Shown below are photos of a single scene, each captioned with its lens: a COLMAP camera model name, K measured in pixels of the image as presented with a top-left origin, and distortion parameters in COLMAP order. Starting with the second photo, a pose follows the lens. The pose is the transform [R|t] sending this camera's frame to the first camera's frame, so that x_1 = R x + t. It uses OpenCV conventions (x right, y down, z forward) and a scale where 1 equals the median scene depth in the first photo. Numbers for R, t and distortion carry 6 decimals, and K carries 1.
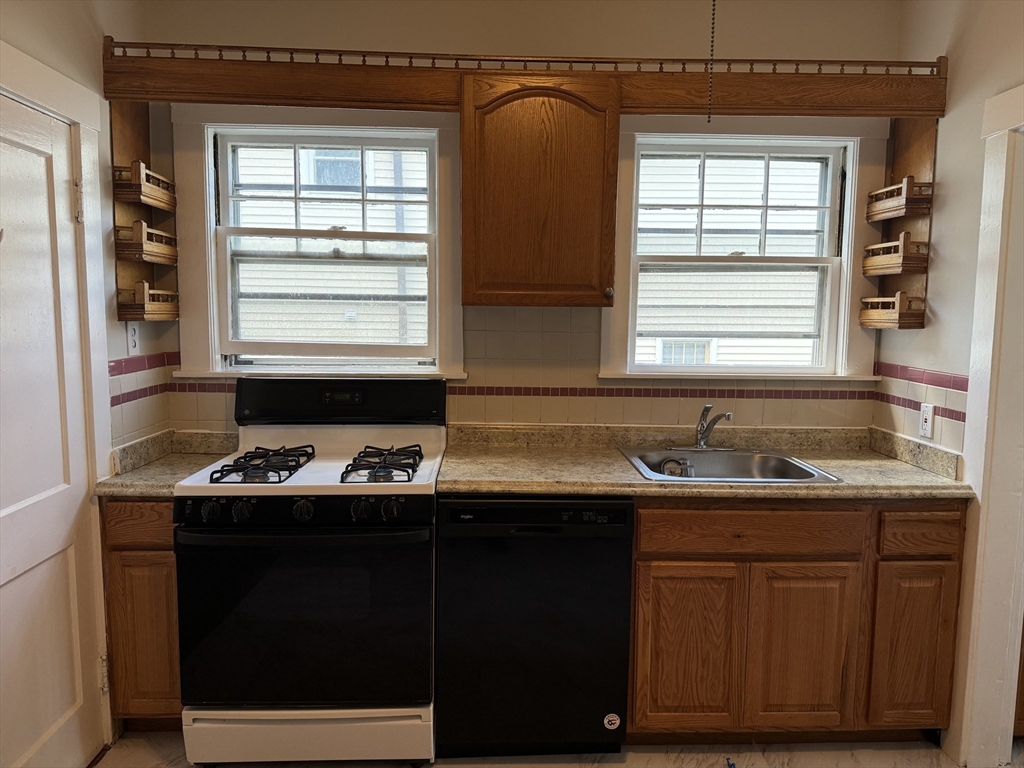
lens RADIAL K [[720.5, 0, 511.3], [0, 720.5, 388.6], [0, 0, 1]] dist [0.072068, -0.101004]
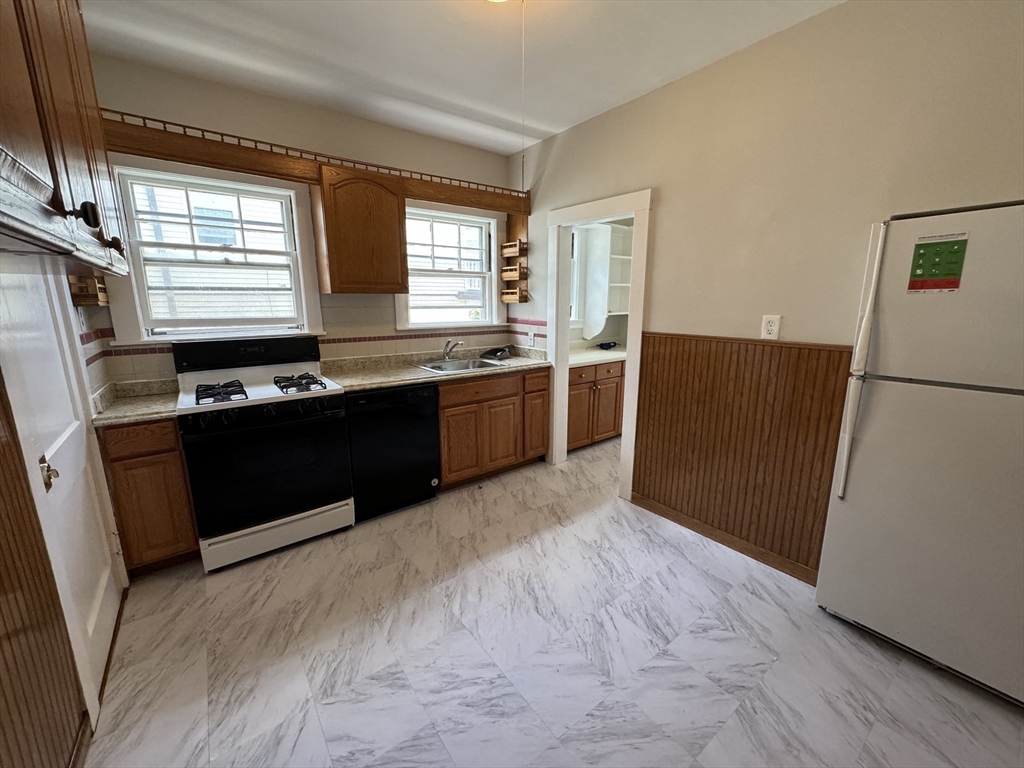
lens RADIAL K [[410.2, 0, 512.0], [0, 410.2, 384.0], [0, 0, 1]] dist [0.003752, -0.000074]
pose [[0.816858, -0.129133, 0.562199, -0.299398], [0.071785, 0.989801, 0.123050, 0.016989], [-0.572355, -0.060157, 0.817796, -0.133143]]
